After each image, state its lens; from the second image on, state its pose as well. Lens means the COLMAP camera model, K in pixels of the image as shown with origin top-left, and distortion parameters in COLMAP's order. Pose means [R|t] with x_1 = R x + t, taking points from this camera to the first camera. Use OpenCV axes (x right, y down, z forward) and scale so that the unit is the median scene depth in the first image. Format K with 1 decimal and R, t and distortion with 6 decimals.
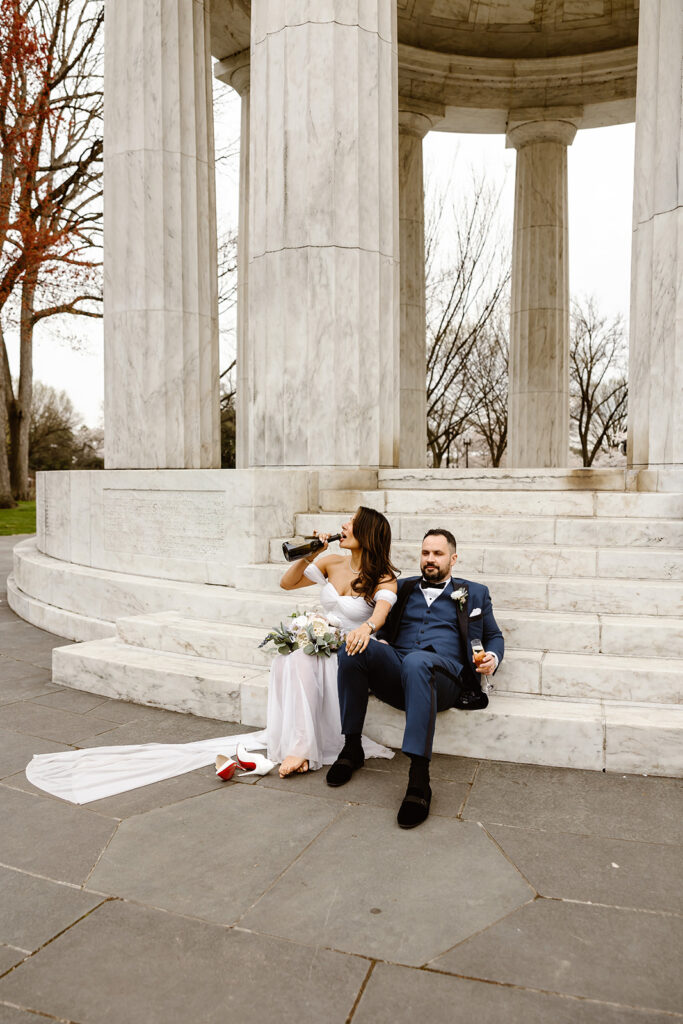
lens RADIAL K [[819.4, 0, 341.5], [0, 819.4, 512.0], [0, 0, 1]] dist [0.006119, 0.007866]
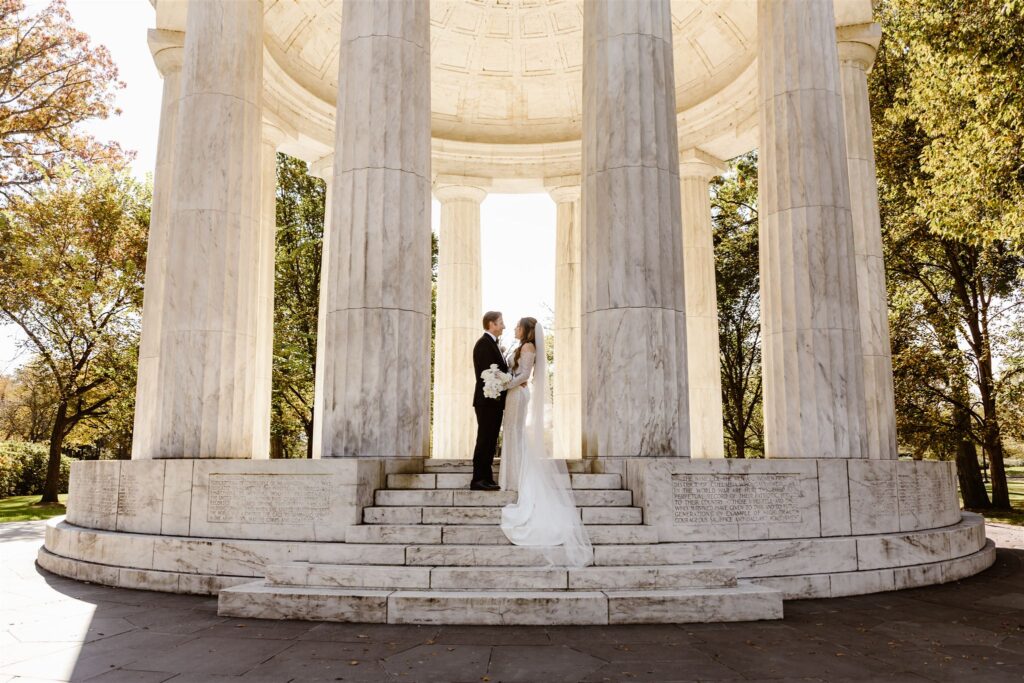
lens RADIAL K [[819.4, 0, 512.0], [0, 819.4, 341.5], [0, 0, 1]] dist [0.006119, 0.007866]
pose [[0.933637, 0.053225, 0.354244, -0.340647], [0.015796, 0.981821, -0.189151, 0.021166], [-0.357872, 0.182194, 0.915824, -0.435119]]
